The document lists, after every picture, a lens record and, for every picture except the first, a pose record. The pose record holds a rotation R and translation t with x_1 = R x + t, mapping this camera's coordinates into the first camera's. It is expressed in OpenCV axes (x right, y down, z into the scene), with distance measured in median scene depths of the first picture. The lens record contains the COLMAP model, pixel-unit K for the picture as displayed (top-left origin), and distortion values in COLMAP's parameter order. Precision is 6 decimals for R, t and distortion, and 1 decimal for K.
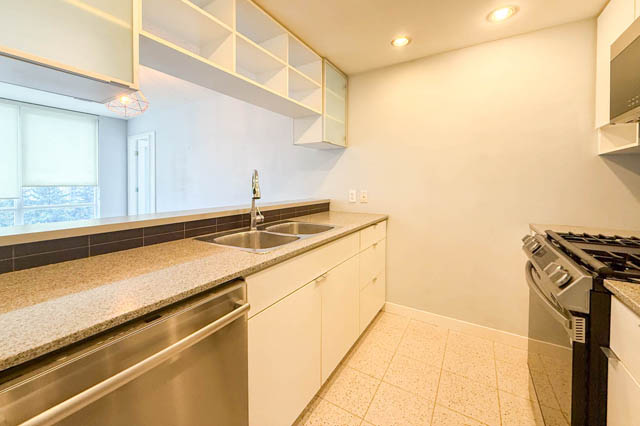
lens RADIAL K [[255.6, 0, 320.5], [0, 255.6, 185.5], [0, 0, 1]] dist [-0.000663, -0.000093]
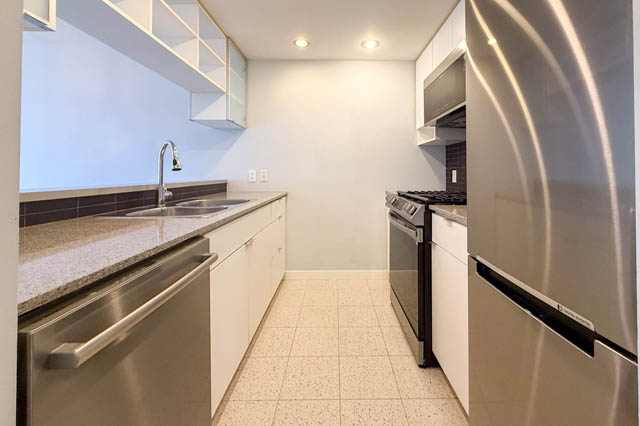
lens RADIAL K [[266.7, 0, 340.1], [0, 266.7, 168.4], [0, 0, 1]] dist [0.000426, -0.000061]
pose [[0.837455, 0.007813, 0.546450, -0.250775], [0.010396, 0.999489, -0.030222, 0.071906], [-0.546407, 0.030991, 0.836946, -0.144540]]
